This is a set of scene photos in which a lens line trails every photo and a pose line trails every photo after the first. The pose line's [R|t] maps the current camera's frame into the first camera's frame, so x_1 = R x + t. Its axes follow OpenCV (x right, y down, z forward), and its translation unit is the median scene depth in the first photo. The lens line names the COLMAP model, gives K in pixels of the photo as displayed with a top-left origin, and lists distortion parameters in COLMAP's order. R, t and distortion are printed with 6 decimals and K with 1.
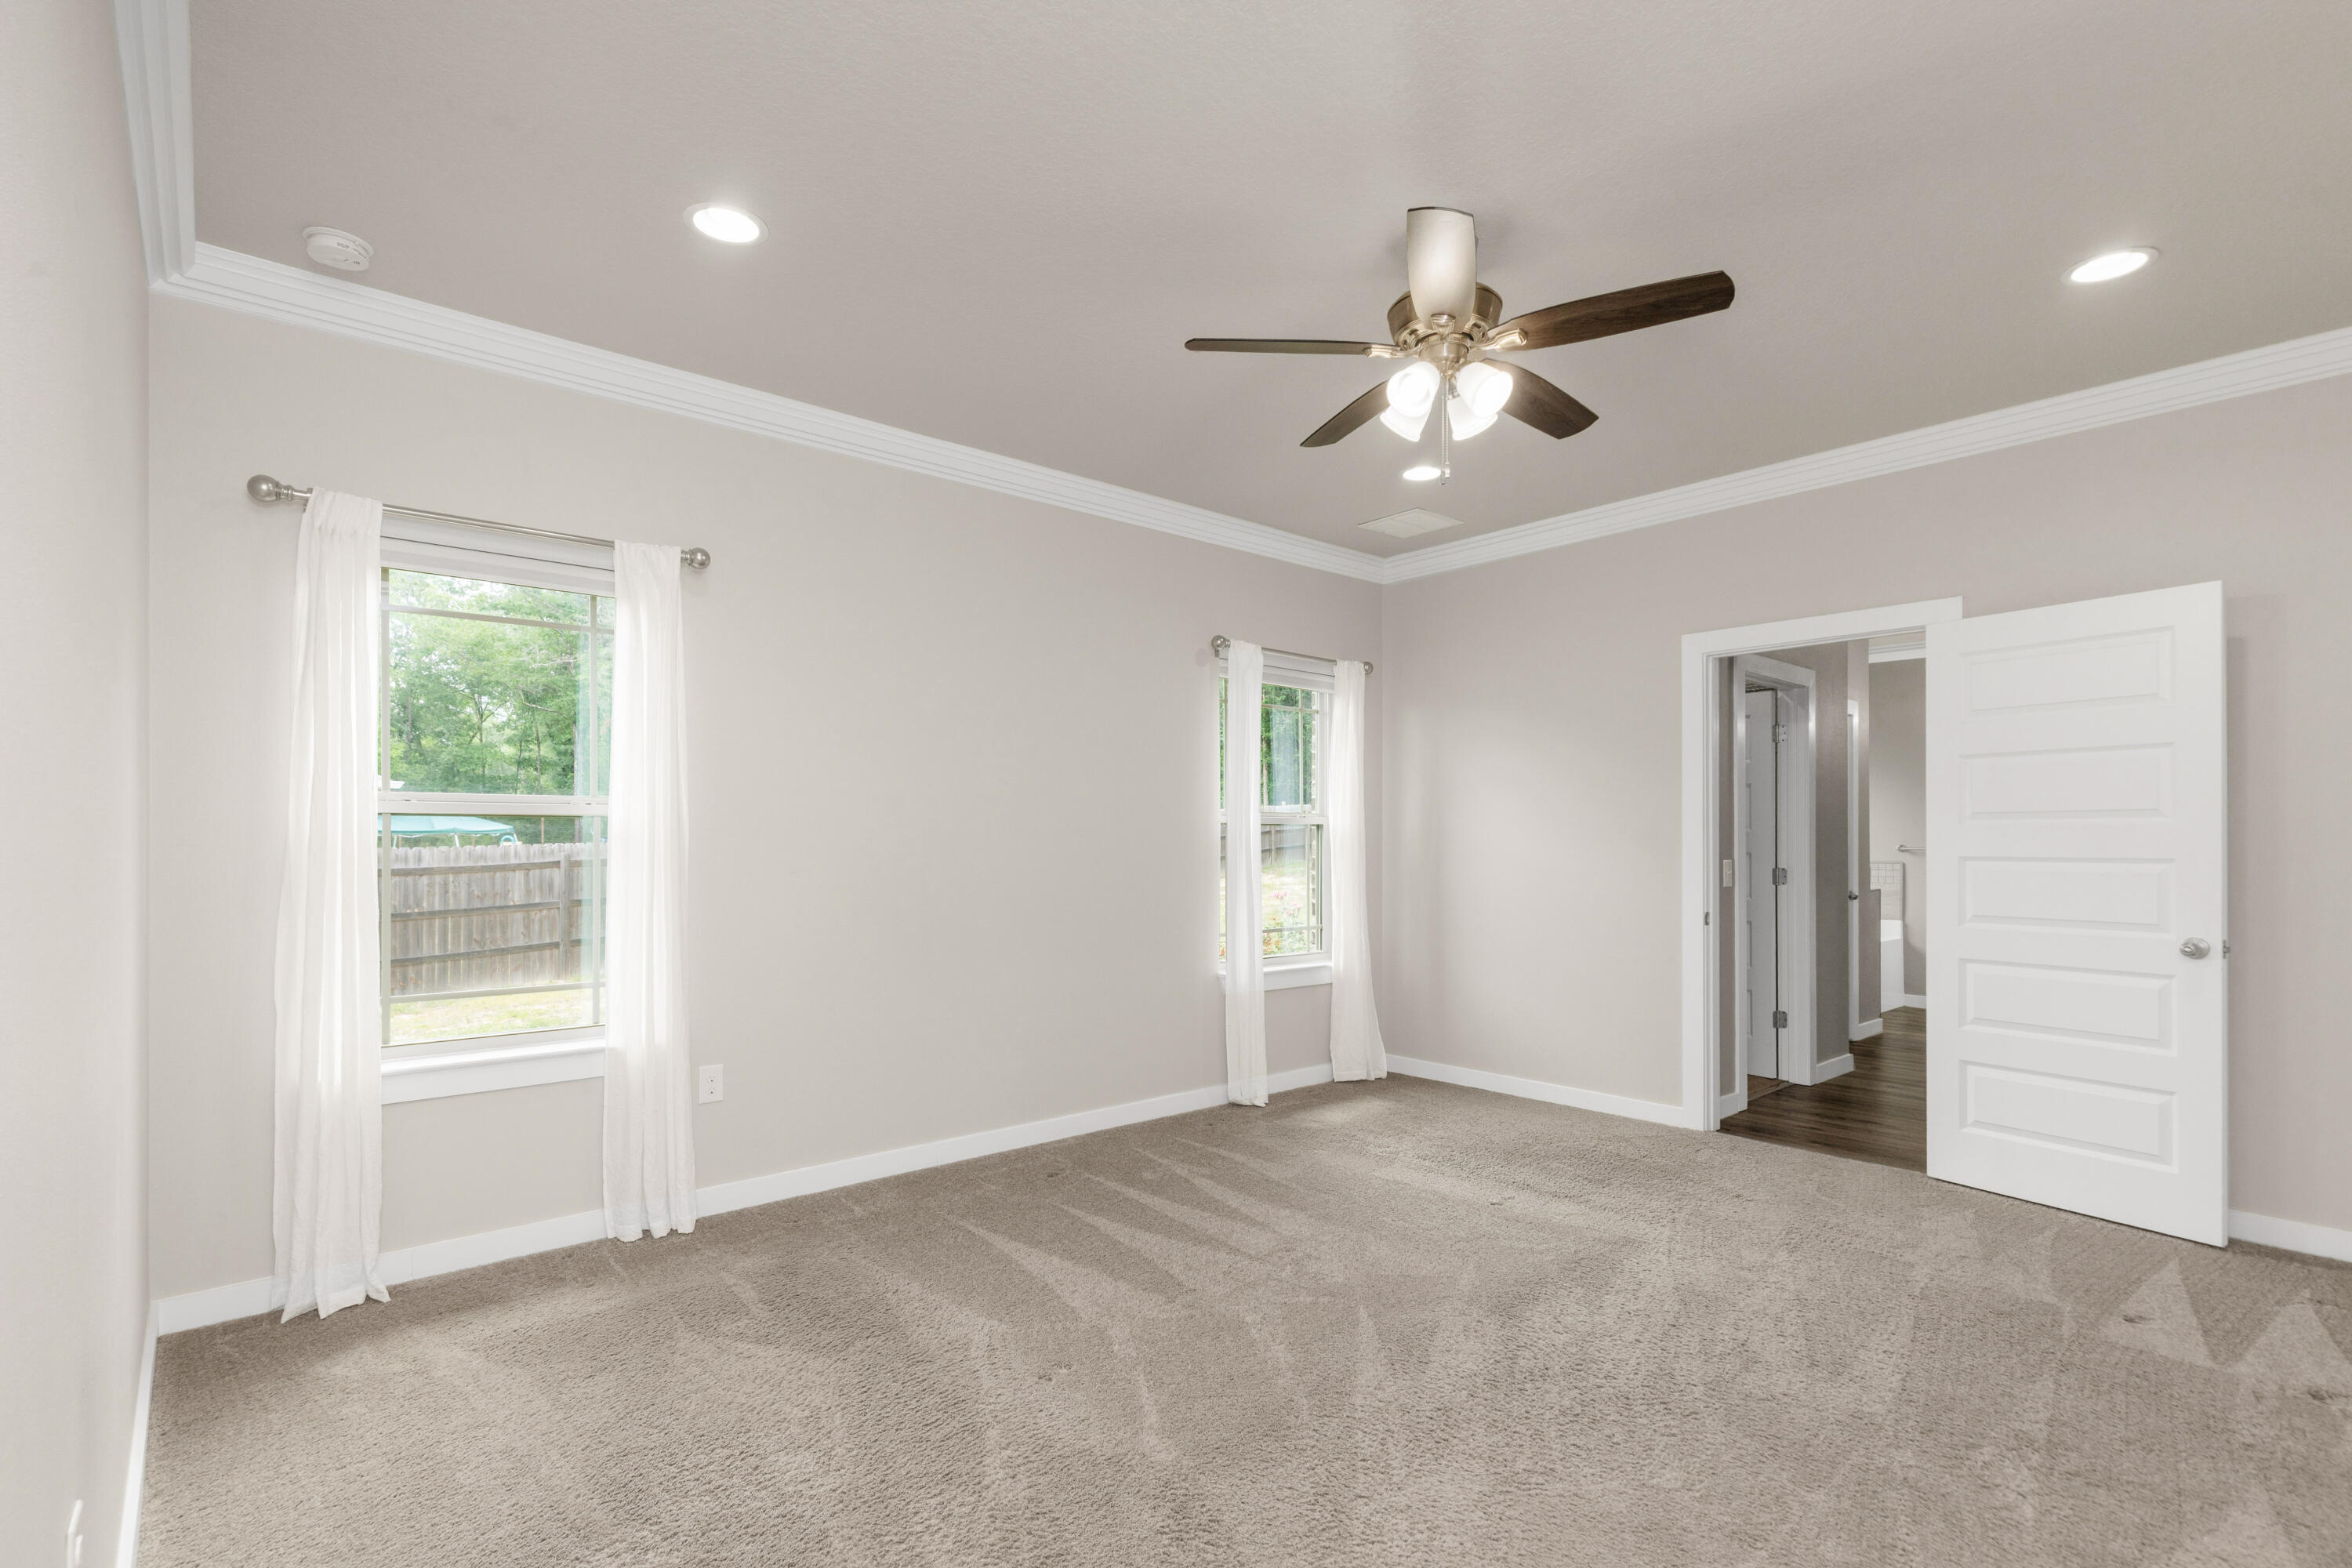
lens RADIAL K [[1095.5, 0, 1179.8], [0, 1095.5, 836.5], [0, 0, 1]] dist [0.000218, -0.000032]
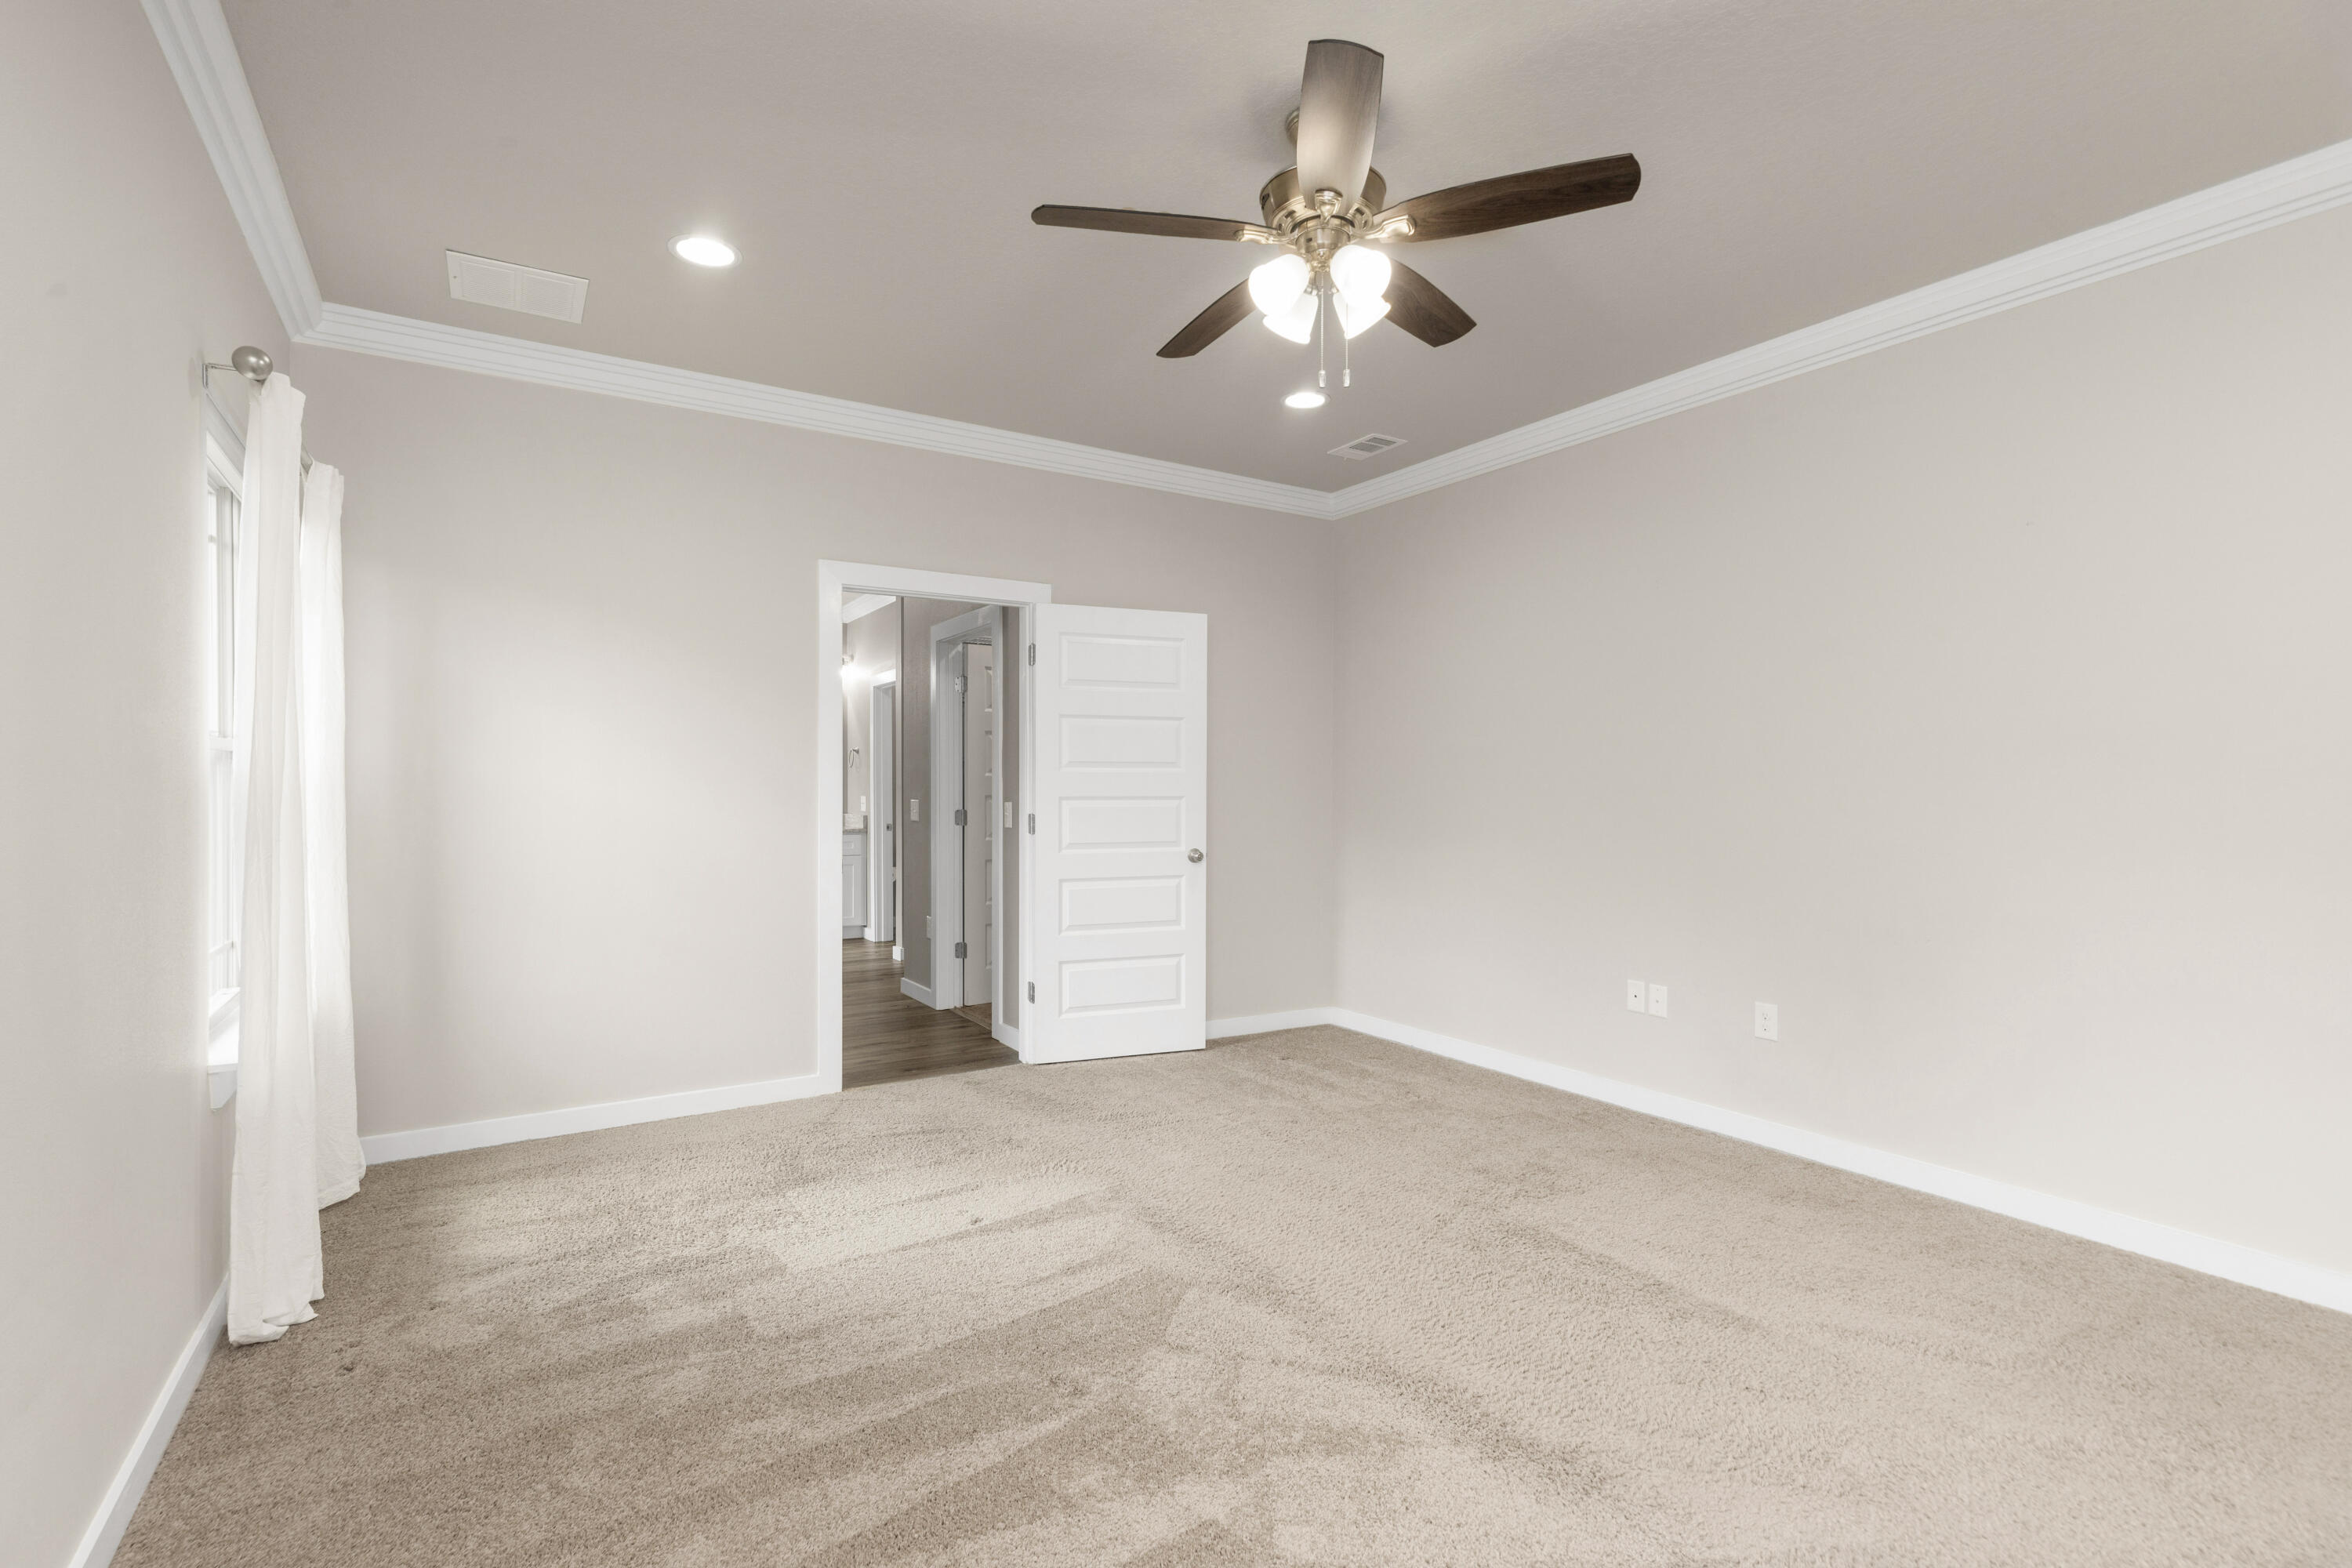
lens RADIAL K [[1106.0, 0, 1179.8], [0, 1106.0, 781.9], [0, 0, 1]] dist [0.009914, -0.000375]
pose [[0.164956, -0.011174, 0.986238, -0.564266], [-0.009790, 0.999868, 0.012966, -0.018086], [-0.986252, -0.011794, 0.164825, 0.756008]]
